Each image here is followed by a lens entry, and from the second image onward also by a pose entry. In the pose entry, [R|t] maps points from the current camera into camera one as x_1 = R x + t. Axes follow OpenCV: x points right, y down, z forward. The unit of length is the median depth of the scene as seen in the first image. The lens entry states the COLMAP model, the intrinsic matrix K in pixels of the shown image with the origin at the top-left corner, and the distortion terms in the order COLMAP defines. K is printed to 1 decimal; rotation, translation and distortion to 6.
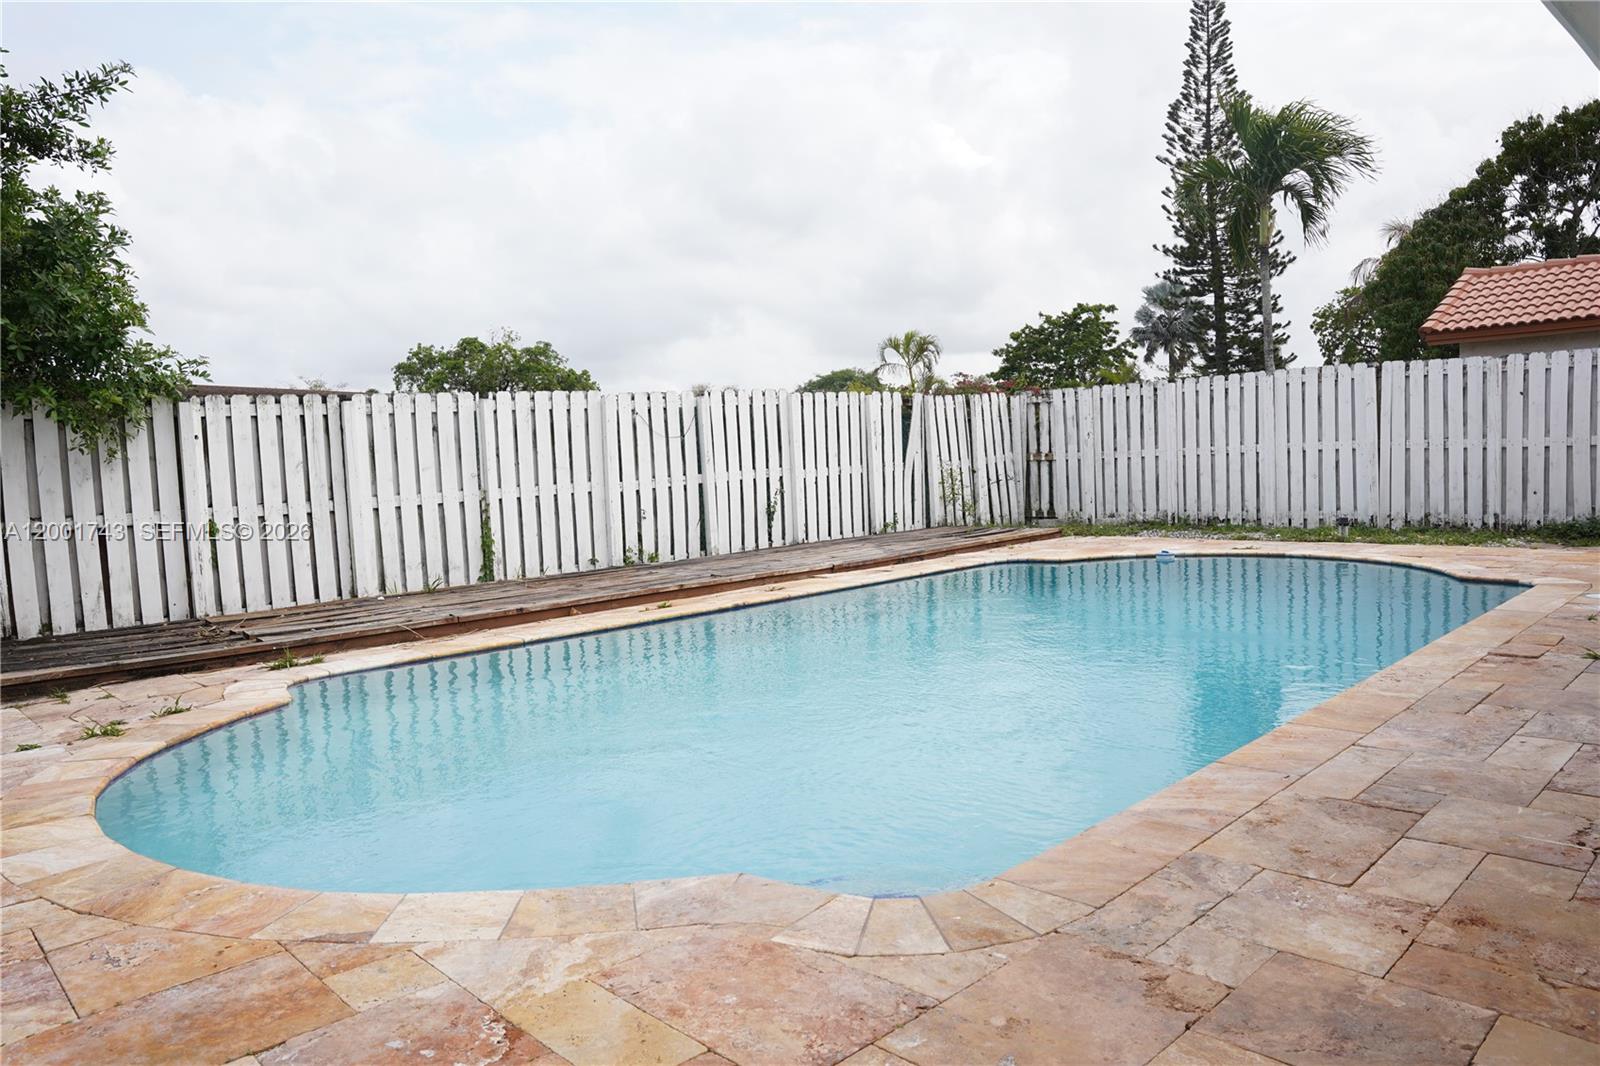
lens RADIAL K [[1103.5, 0, 798.7], [0, 1103.5, 529.5], [0, 0, 1]] dist [-0.174684, 0.125671]
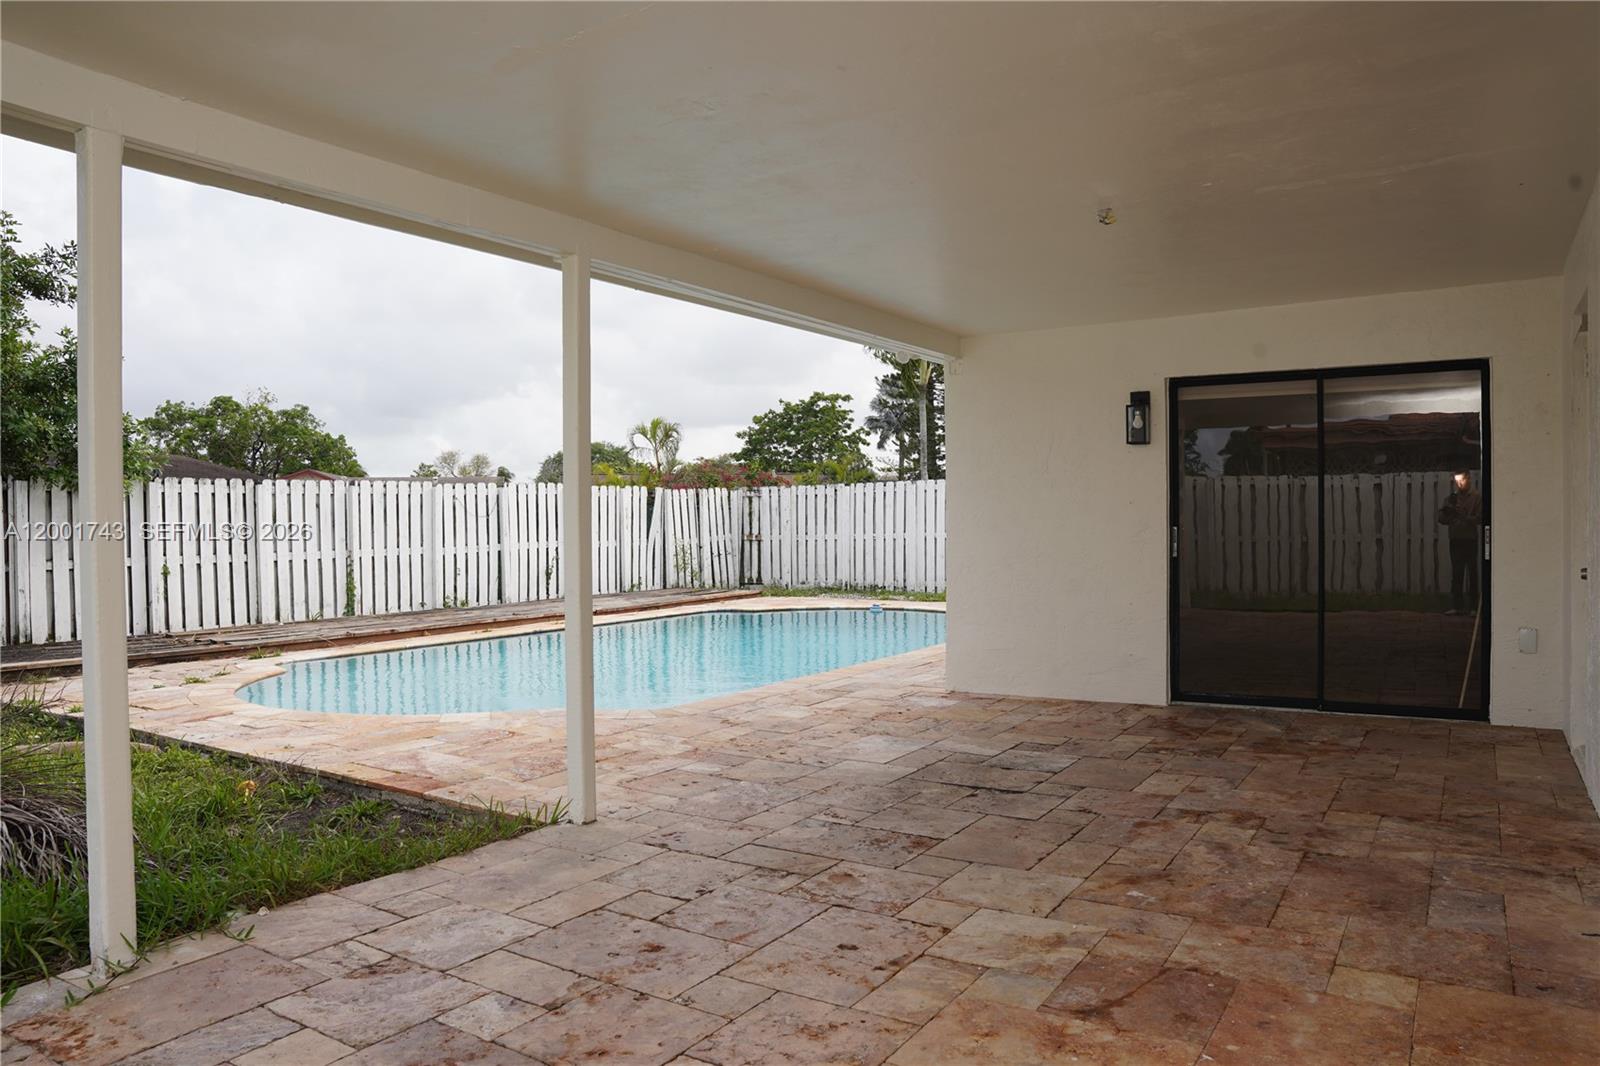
lens RADIAL K [[1103.5, 0, 798.7], [0, 1103.5, 529.5], [0, 0, 1]] dist [-0.174684, 0.125671]
pose [[0.973149, 0.032116, 0.227926, -0.028926], [-0.016998, 0.997542, -0.067981, 0.014214], [-0.229549, 0.062282, 0.971302, -0.322179]]
